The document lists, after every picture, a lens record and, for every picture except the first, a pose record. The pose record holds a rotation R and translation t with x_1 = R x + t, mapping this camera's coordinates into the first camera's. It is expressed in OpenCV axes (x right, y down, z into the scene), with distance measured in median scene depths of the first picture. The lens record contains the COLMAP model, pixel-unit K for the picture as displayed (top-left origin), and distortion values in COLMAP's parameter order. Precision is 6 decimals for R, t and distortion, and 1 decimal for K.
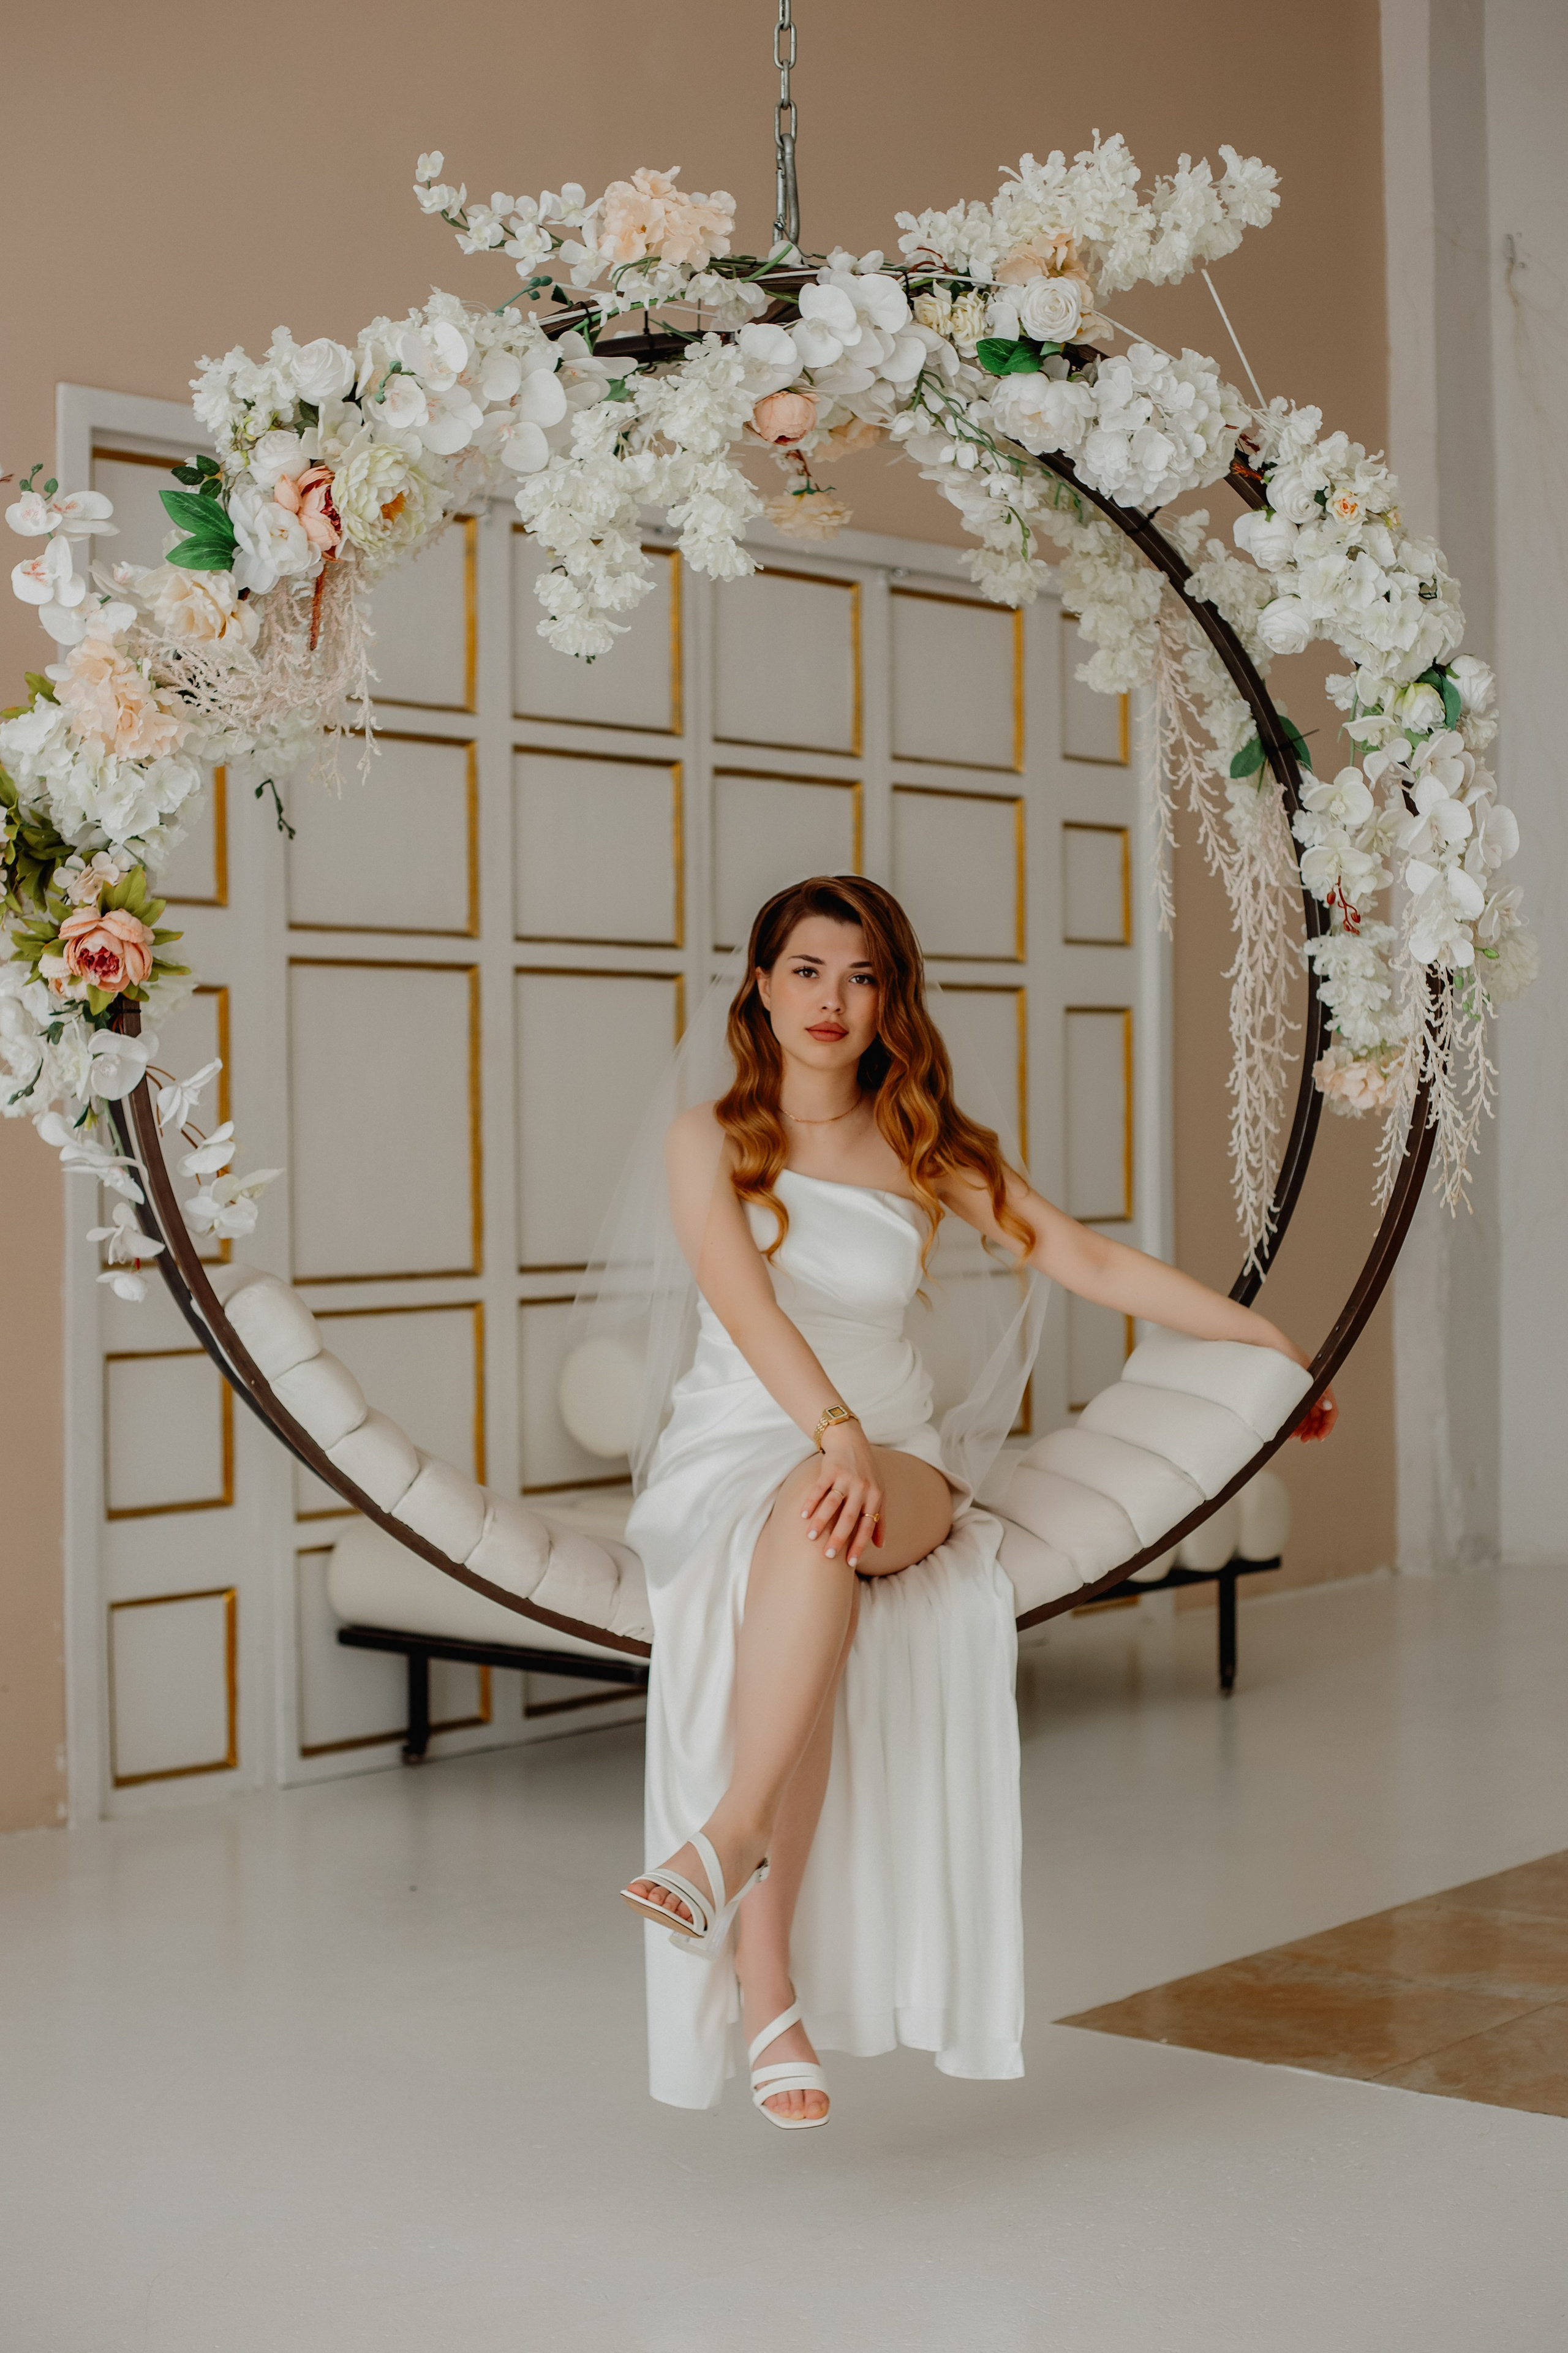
lens RADIAL K [[3632.5, 0, 777.4], [0, 3632.5, 1272.3], [0, 0, 1]] dist [-0.246825, 0.683550]
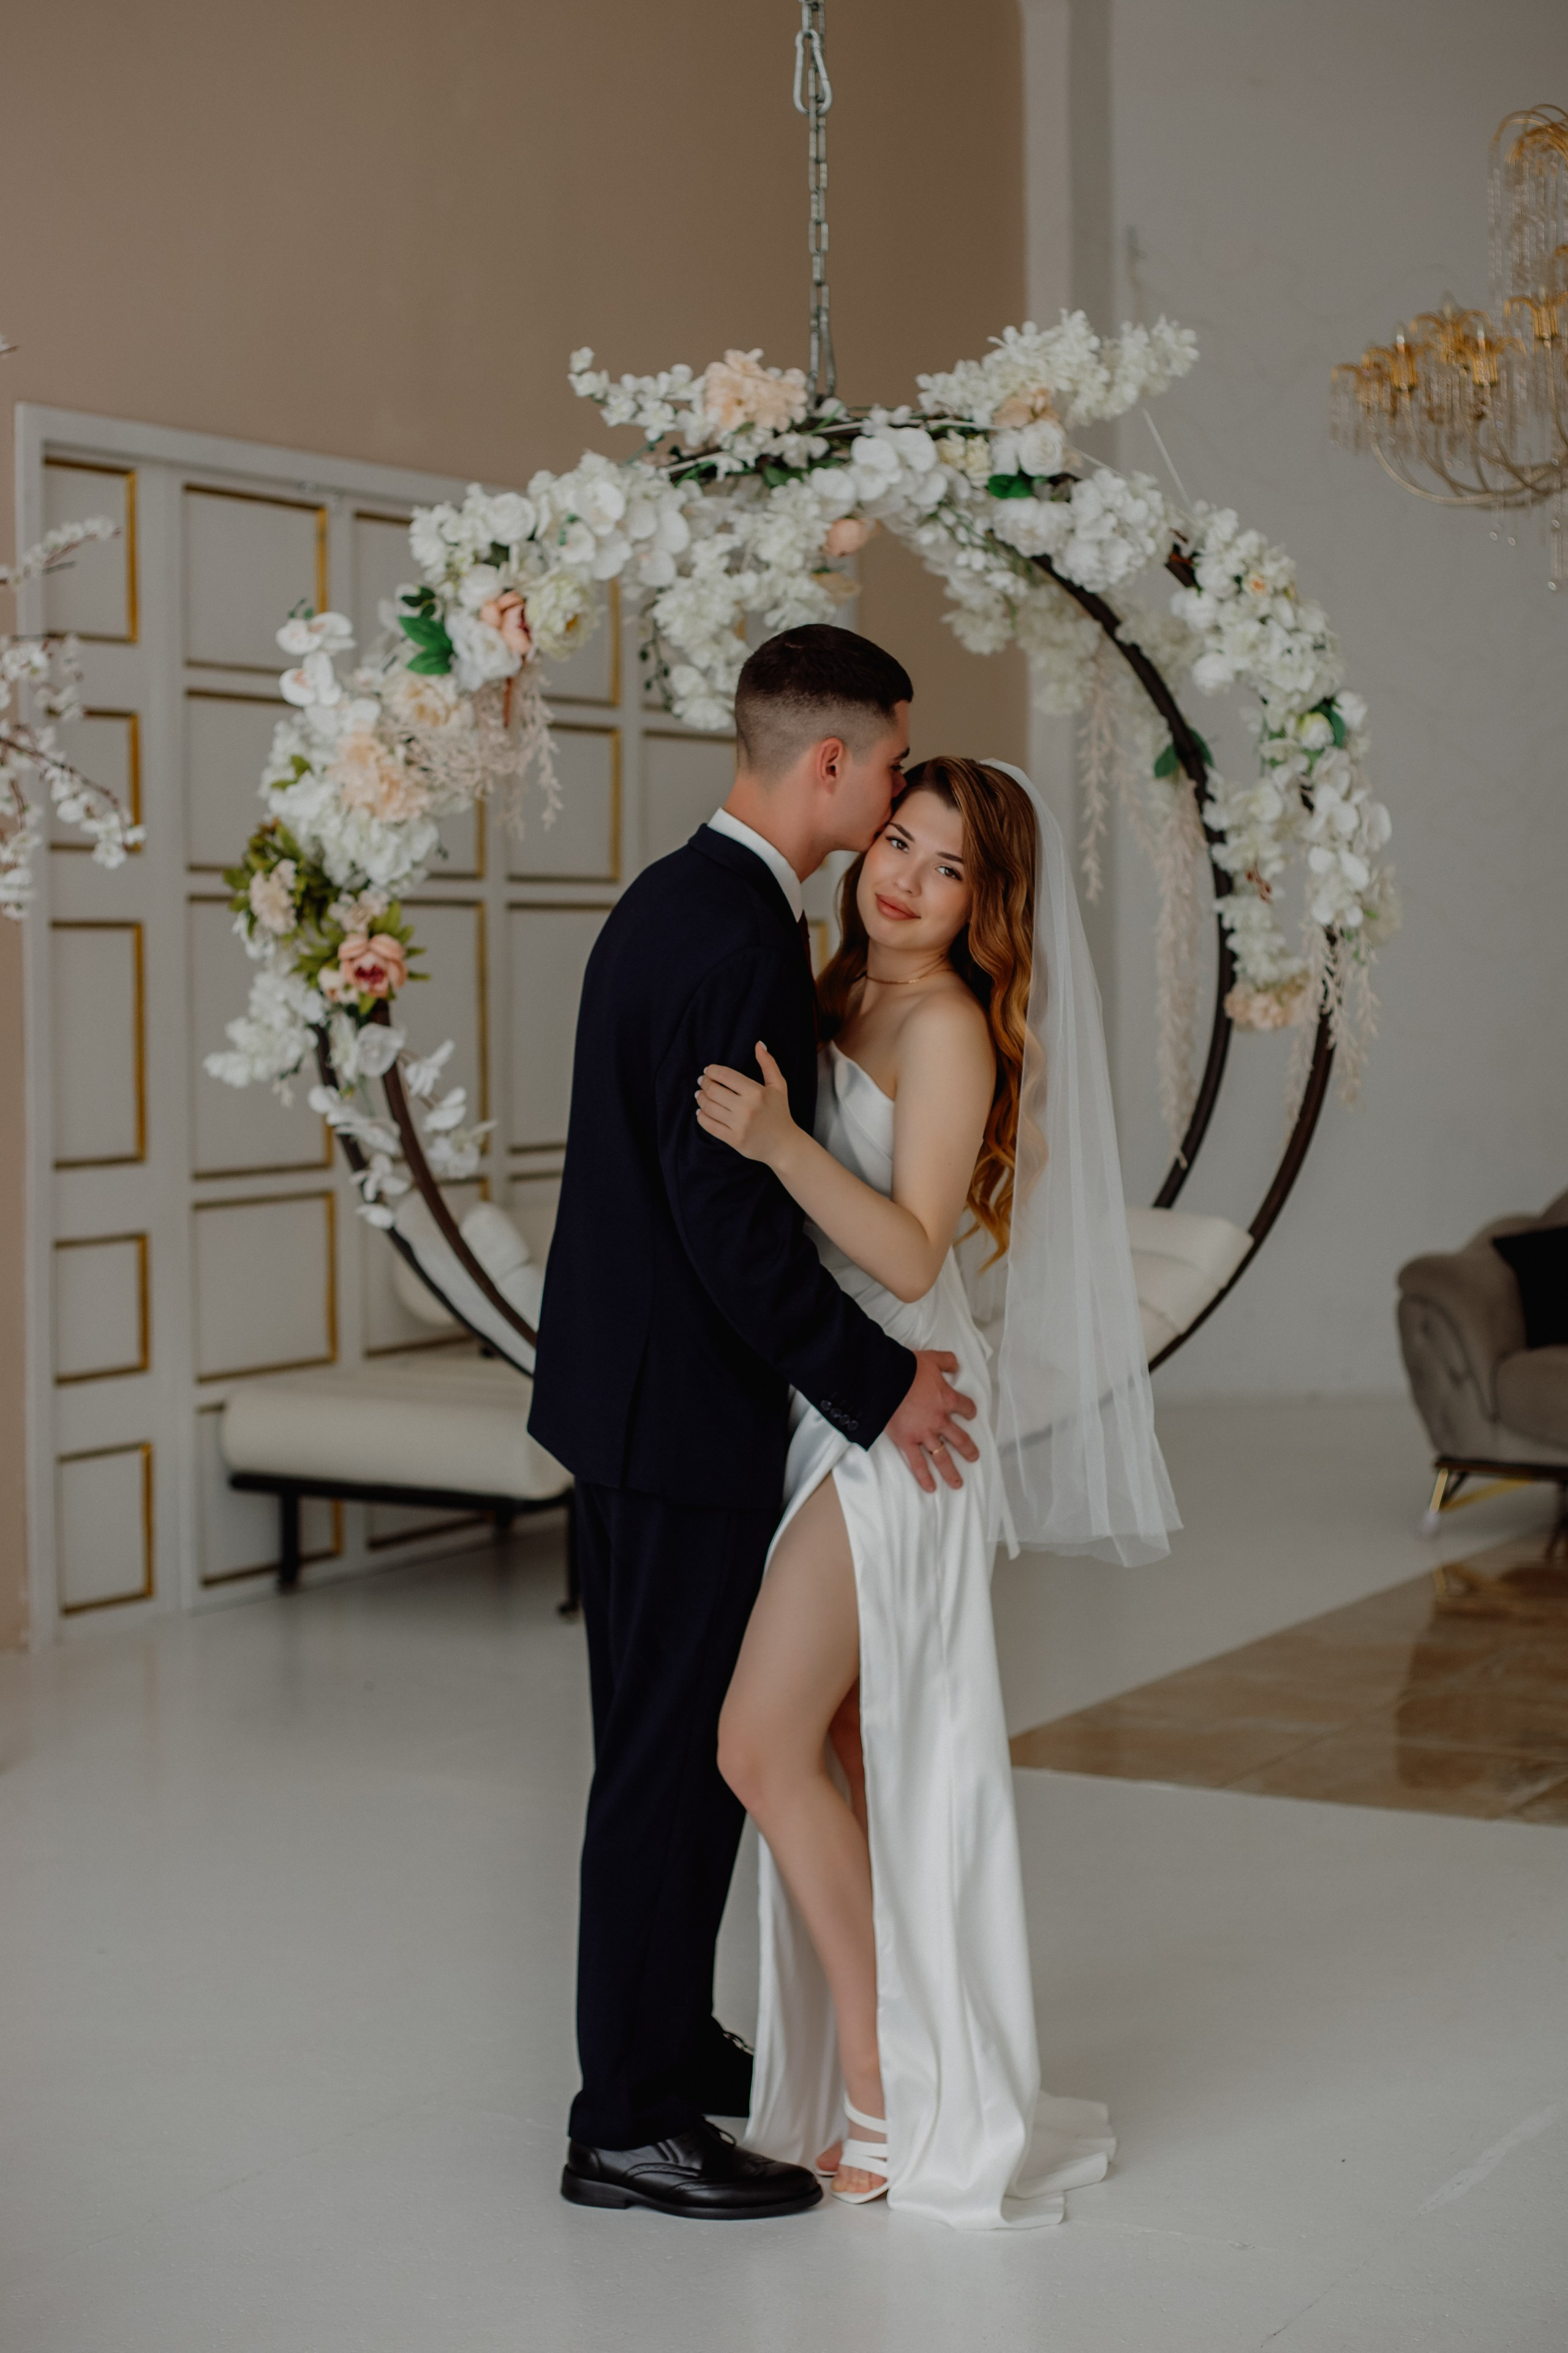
lens RADIAL K [[3594.9, 0, 780.6], [0, 3594.9, 987.9], [0, 0, 1]] dist [0.014466, -0.092979]
pose [[0.994524, -0.040331, 0.096409, -0.152907], [0.043214, 0.998673, -0.028002, -0.034565], [-0.095152, 0.032015, 0.994948, -0.309681]]
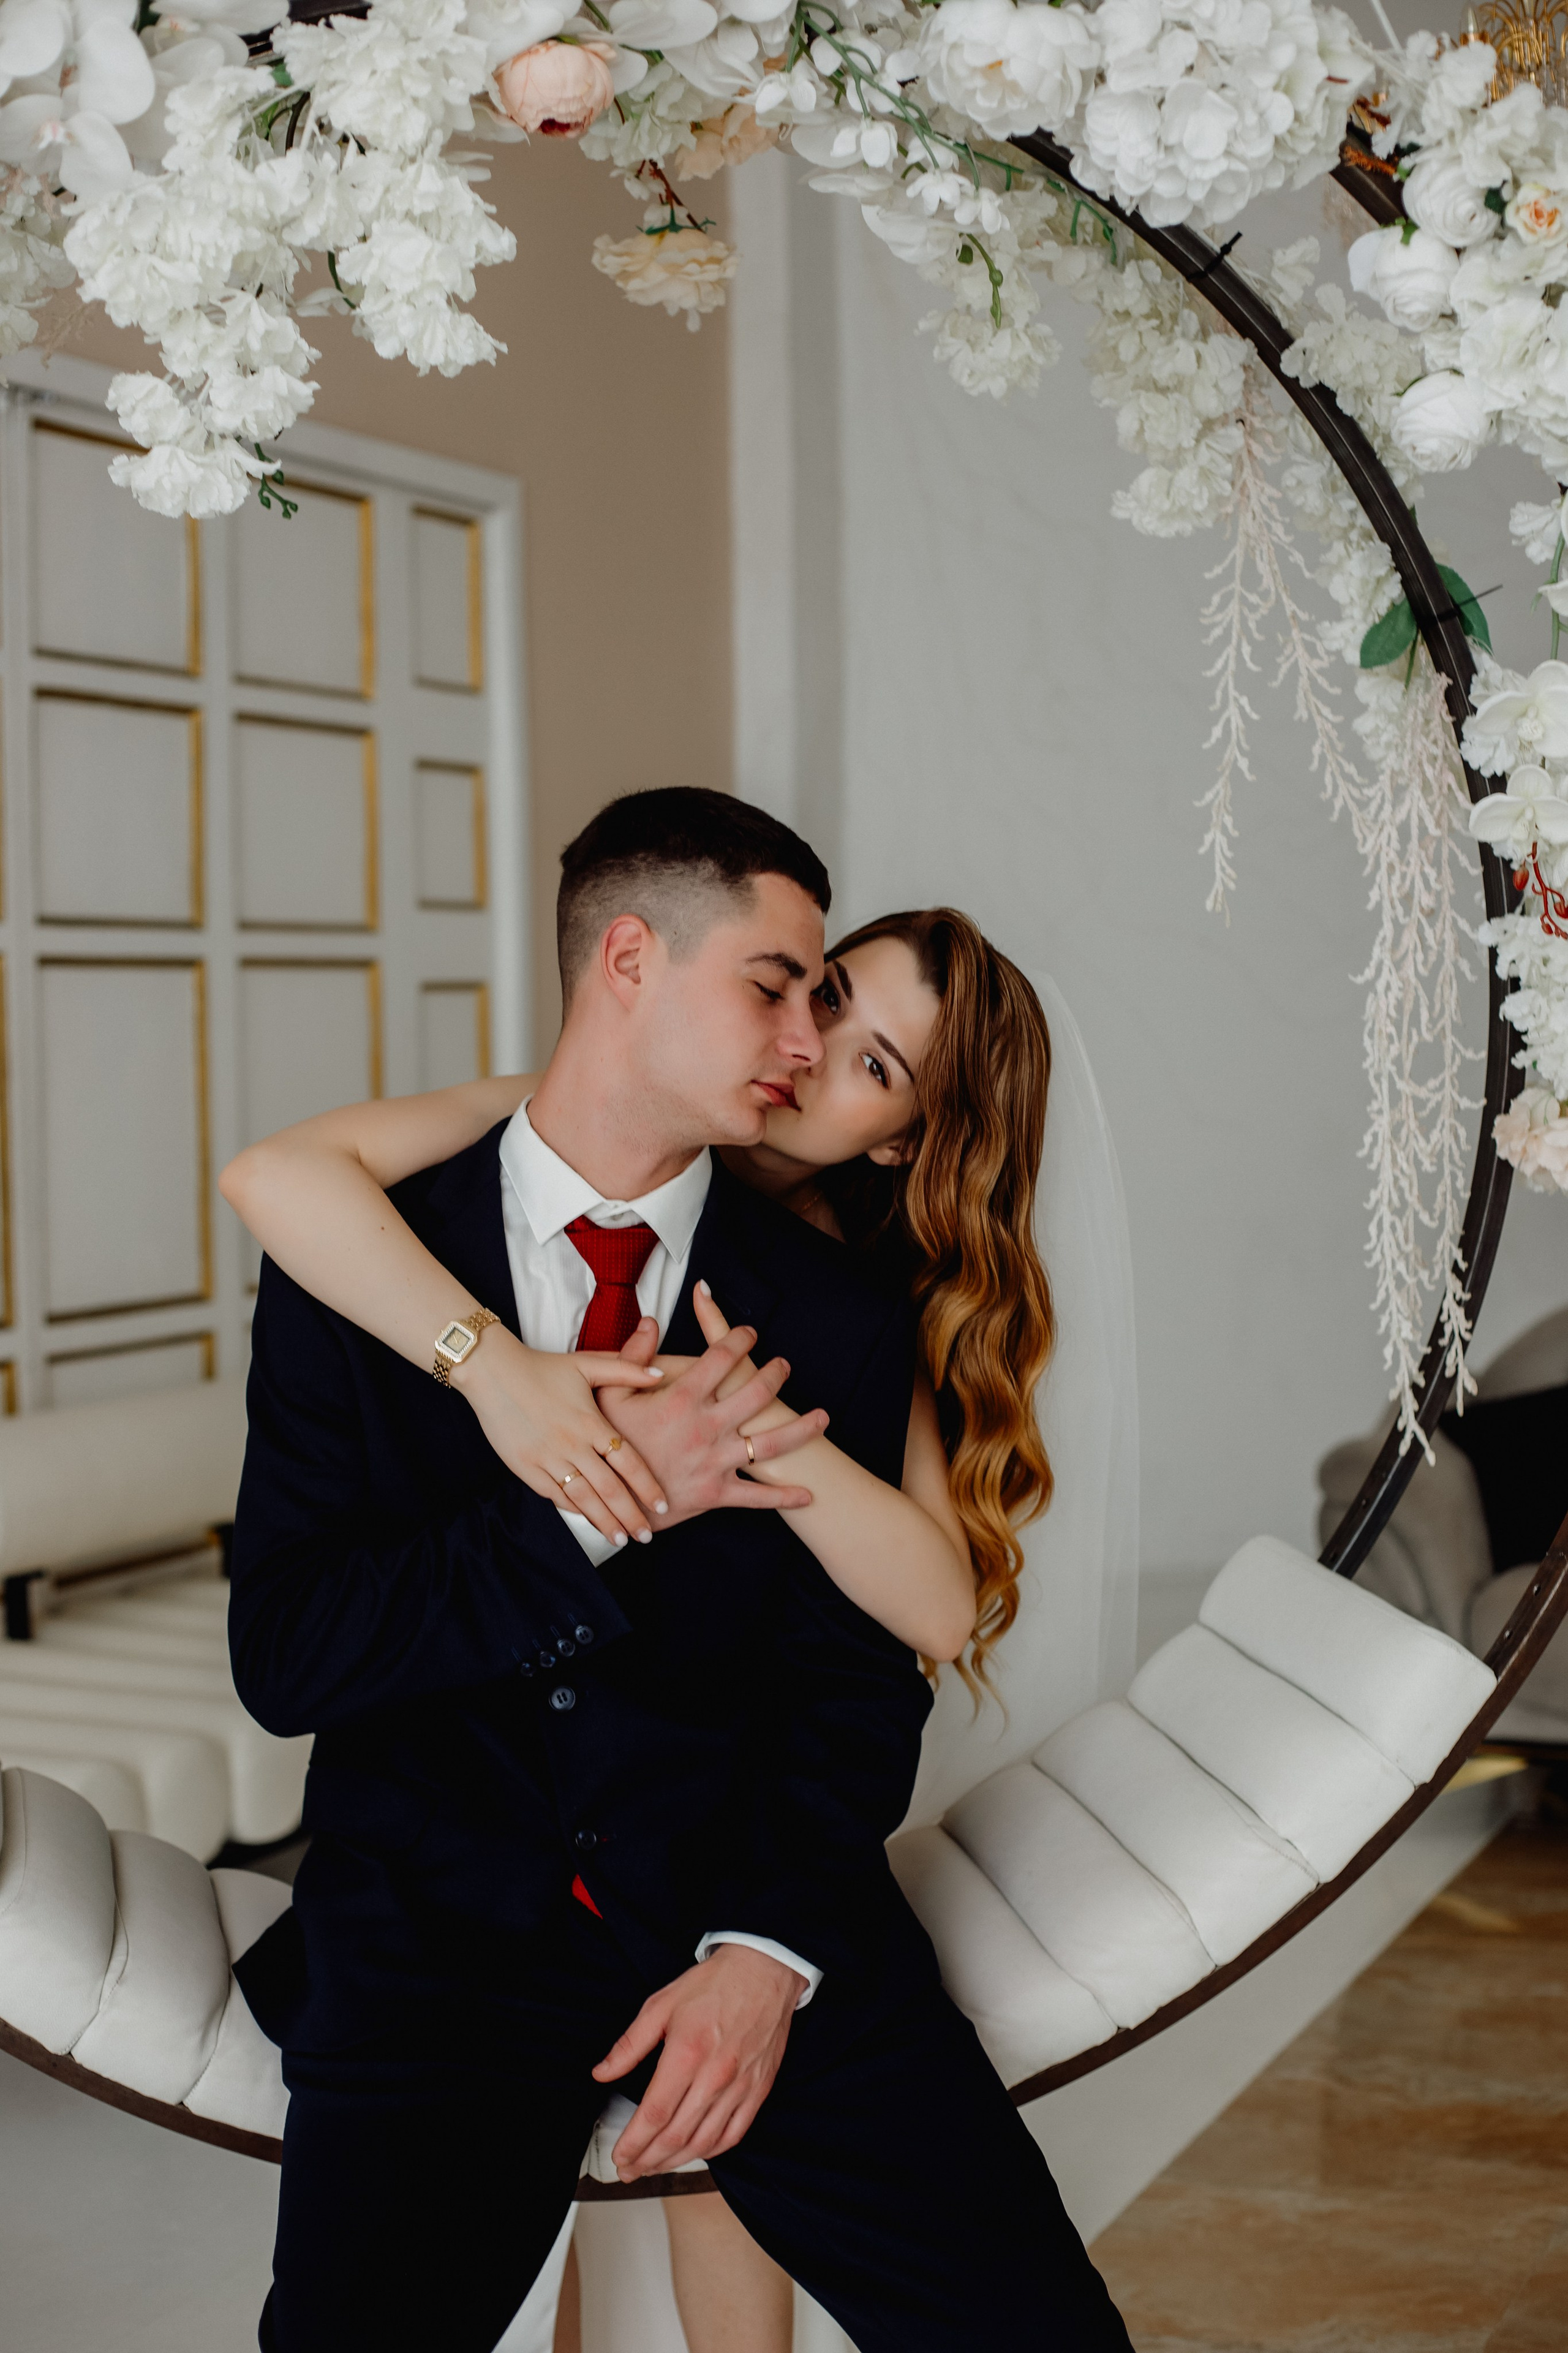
lens RADIAL K [[3415.2, 0, 808.6], [0, 3415.2, 1178.1], [0, 0, 1]] dist [-0.128966, -0.047951]
pose [[0.998152, -0.015703, -0.058706, 0.070174], [0.018144, 0.998983, 0.041287, -0.082685], [0.057998, -0.042276, 0.997421, 0.445514]]
